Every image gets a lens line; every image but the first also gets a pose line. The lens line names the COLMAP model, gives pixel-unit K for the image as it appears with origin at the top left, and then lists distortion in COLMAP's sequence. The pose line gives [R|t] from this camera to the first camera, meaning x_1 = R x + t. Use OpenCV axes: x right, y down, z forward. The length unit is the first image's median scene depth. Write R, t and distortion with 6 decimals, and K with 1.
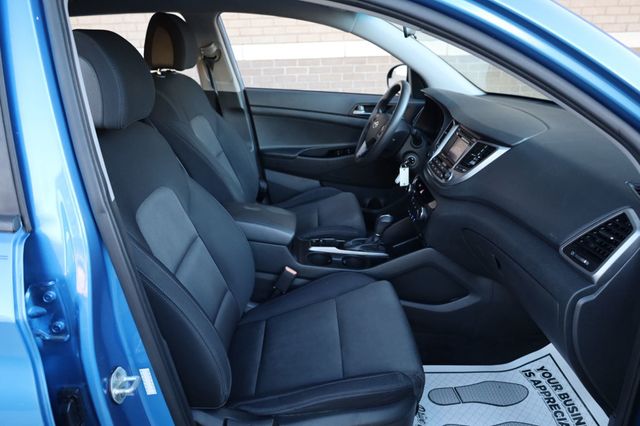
lens RADIAL K [[438.9, 0, 320.0], [0, 438.9, 213.0], [0, 0, 1]] dist [-0.010561, 0.003293]
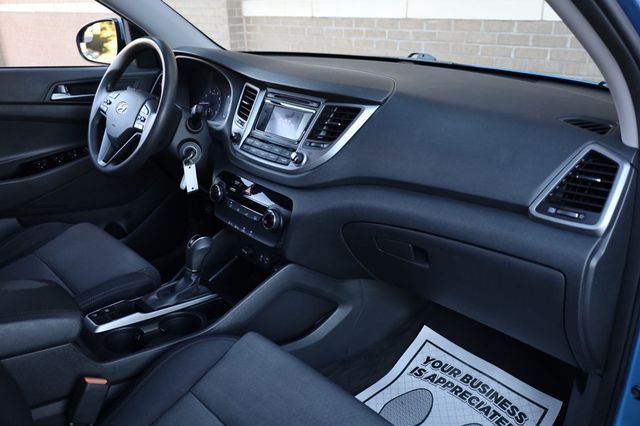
lens RADIAL K [[523.4, 0, 320.0], [0, 523.4, 213.0], [0, 0, 1]] dist [-0.001706, -0.000616]
pose [[0.740226, -0.240391, 0.627916, -0.195972], [0.247350, 0.965770, 0.078144, -0.047233], [-0.625207, 0.097471, 0.774348, 0.275752]]
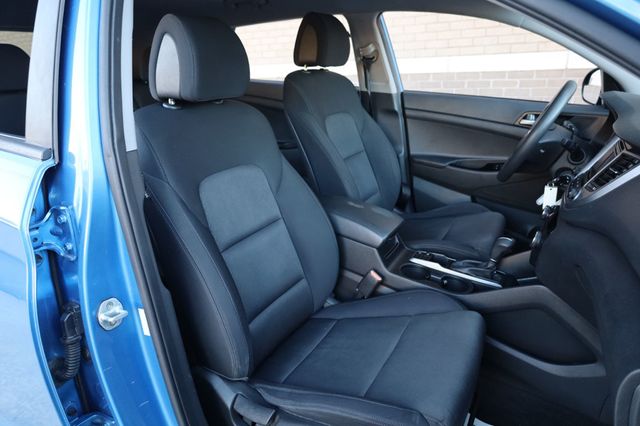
lens RADIAL K [[438.9, 0, 320.0], [0, 438.9, 213.0], [0, 0, 1]] dist [-0.010561, 0.003293]
pose [[0.866152, 0.153449, -0.475640, 0.228535], [-0.174791, 0.984605, -0.000651, 0.020131], [0.468218, 0.083701, 0.879640, 0.108247]]
